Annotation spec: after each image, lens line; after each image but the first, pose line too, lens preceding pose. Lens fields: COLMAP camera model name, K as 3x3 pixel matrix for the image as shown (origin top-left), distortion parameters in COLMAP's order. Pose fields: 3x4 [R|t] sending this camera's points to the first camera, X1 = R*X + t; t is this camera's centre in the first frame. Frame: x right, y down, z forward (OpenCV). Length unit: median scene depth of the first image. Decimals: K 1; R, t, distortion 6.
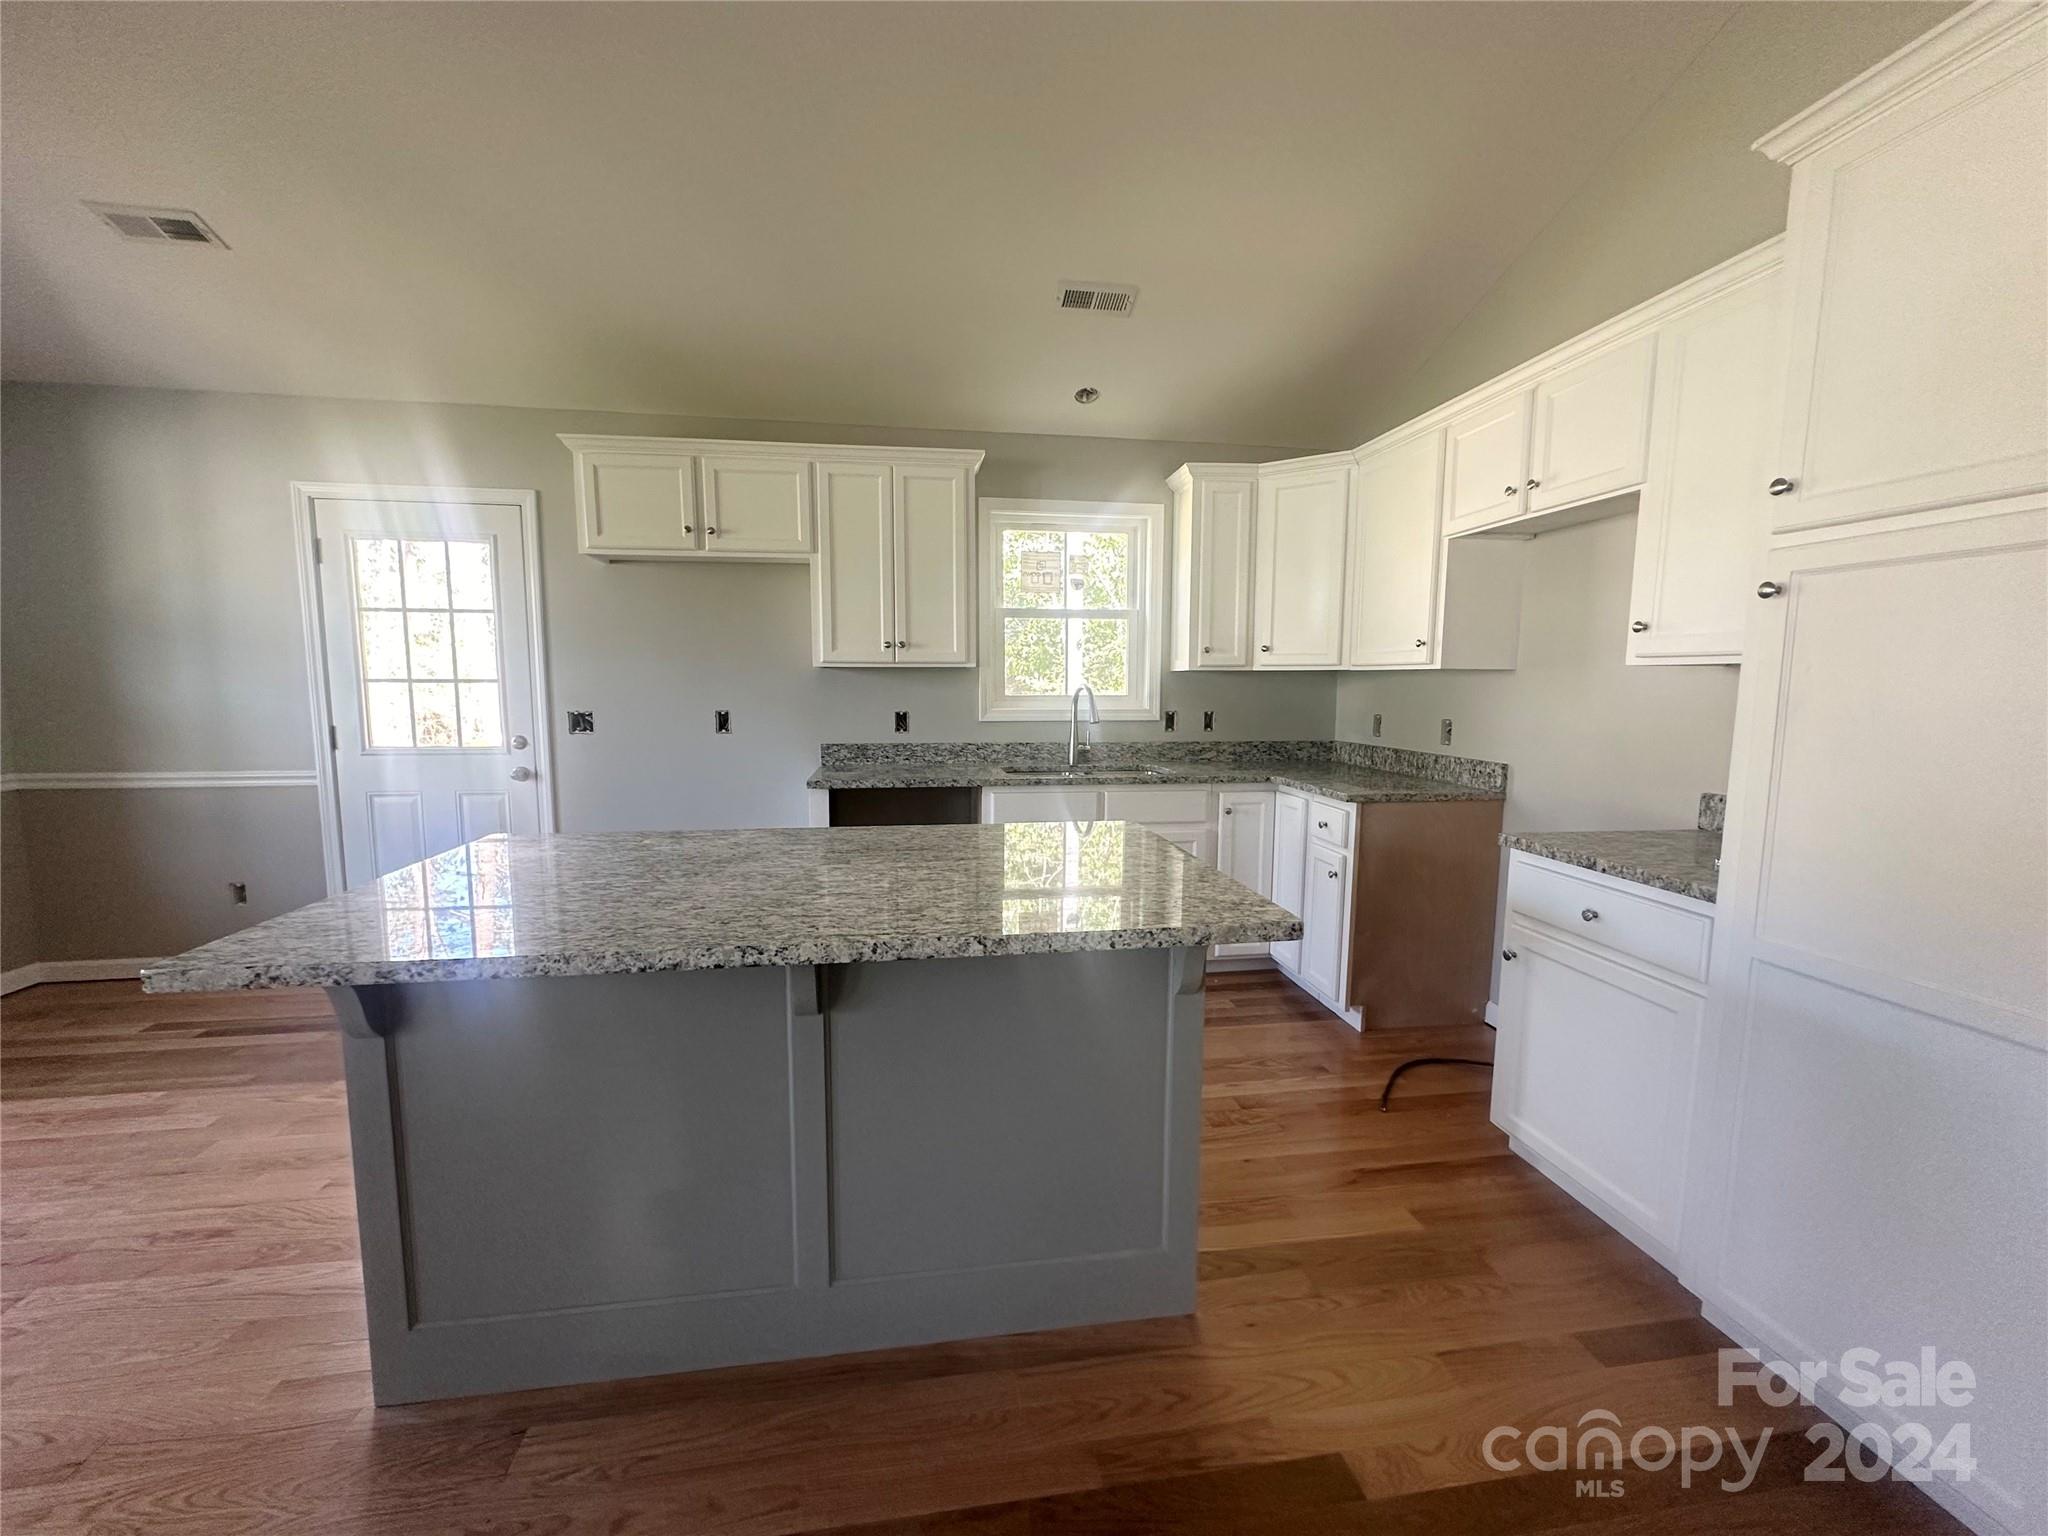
lens RADIAL K [[814.7, 0, 1025.3], [0, 814.7, 771.3], [0, 0, 1]] dist [-0.004940, 0.001829]
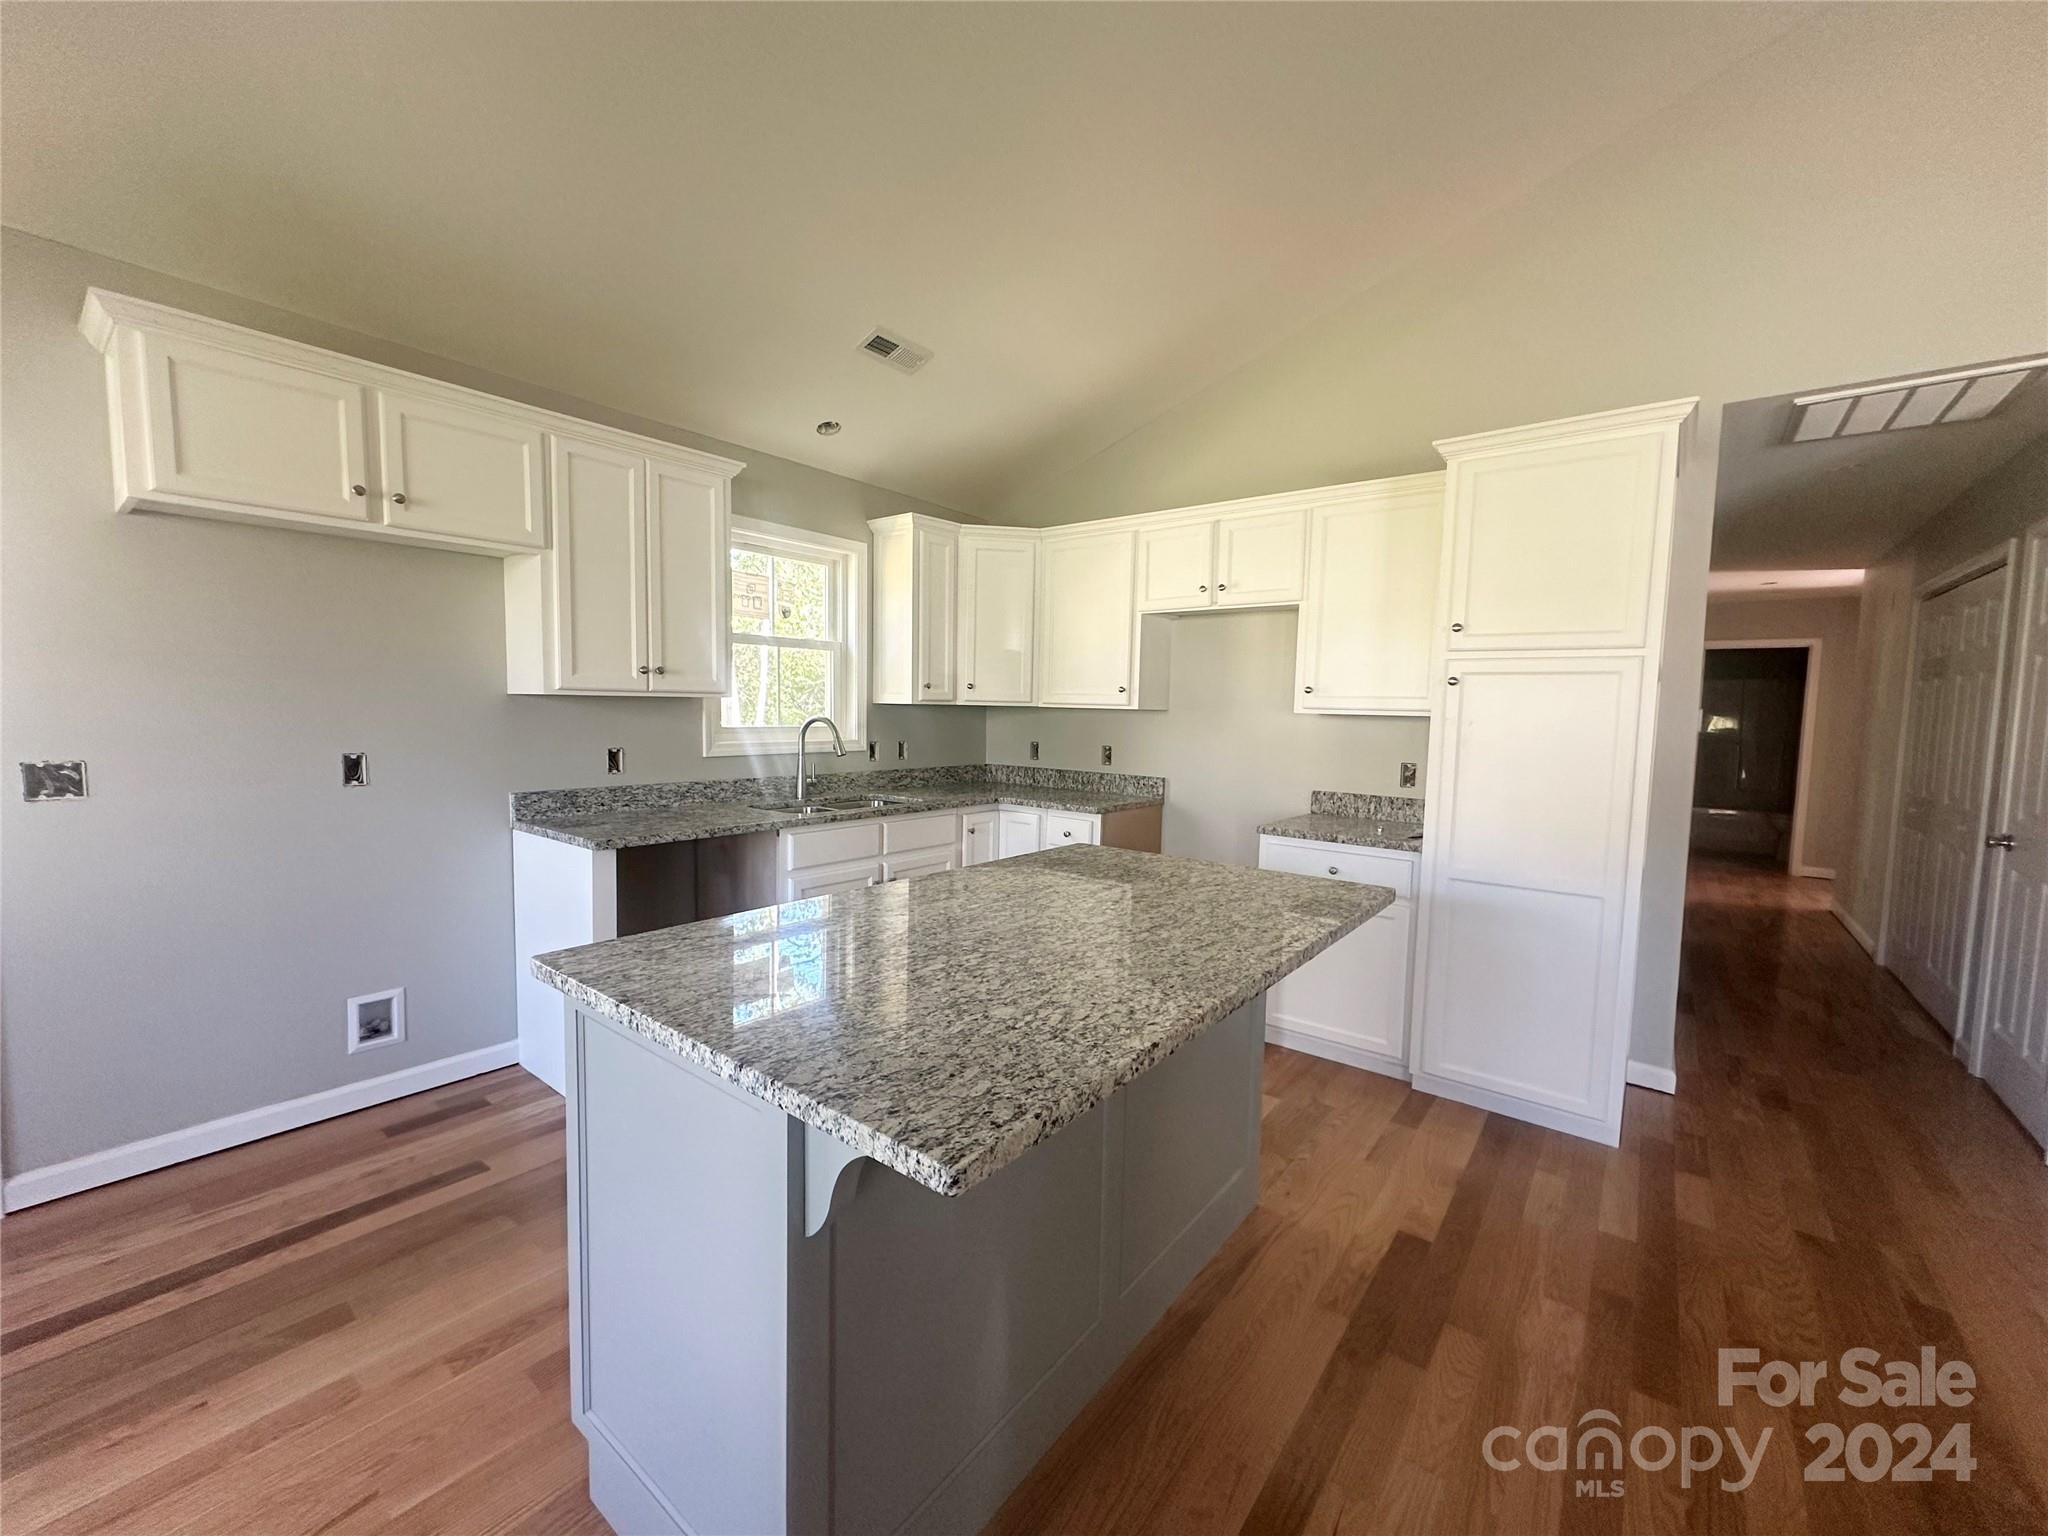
lens RADIAL K [[814.7, 0, 1025.9], [0, 814.7, 769.5], [0, 0, 1]] dist [-0.004940, 0.001829]
pose [[0.731215, -0.040550, 0.680940, -0.465090], [0.056449, 0.998405, -0.001161, -0.030777], [-0.679807, 0.039287, 0.732338, 0.127162]]
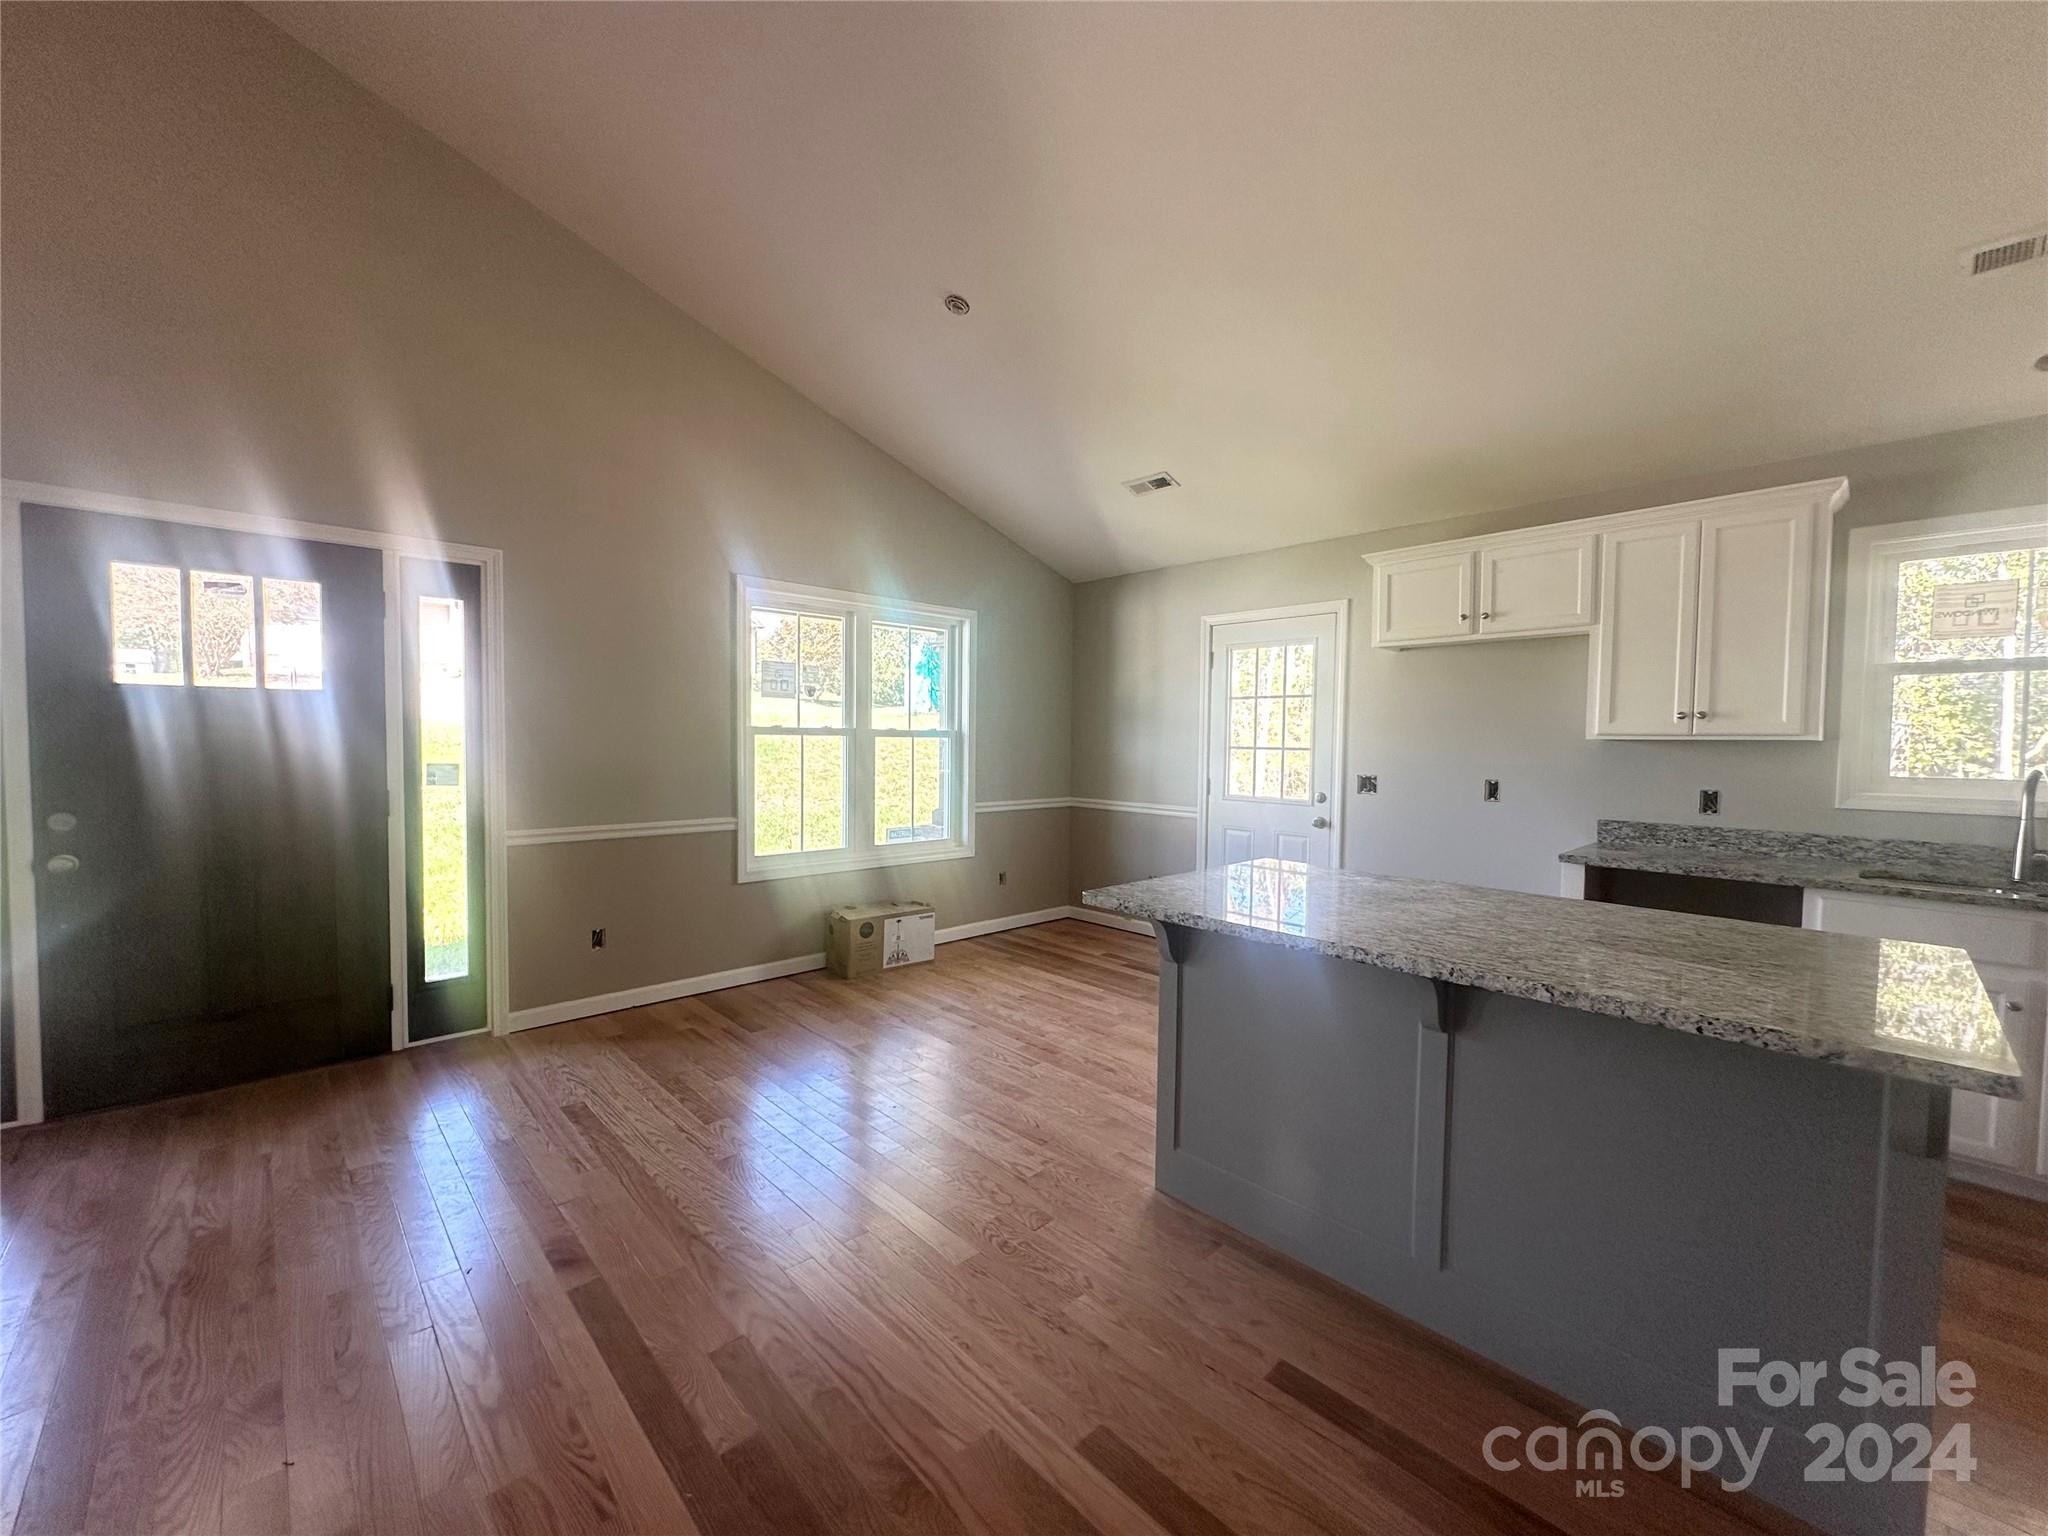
lens RADIAL K [[814.7, 0, 1022.9], [0, 814.7, 771.7], [0, 0, 1]] dist [-0.004940, 0.001829]
pose [[0.566286, 0.036633, -0.823394, 0.165084], [-0.099673, 0.994724, -0.024294, 0.001338], [0.818160, 0.095827, 0.566950, -0.105144]]
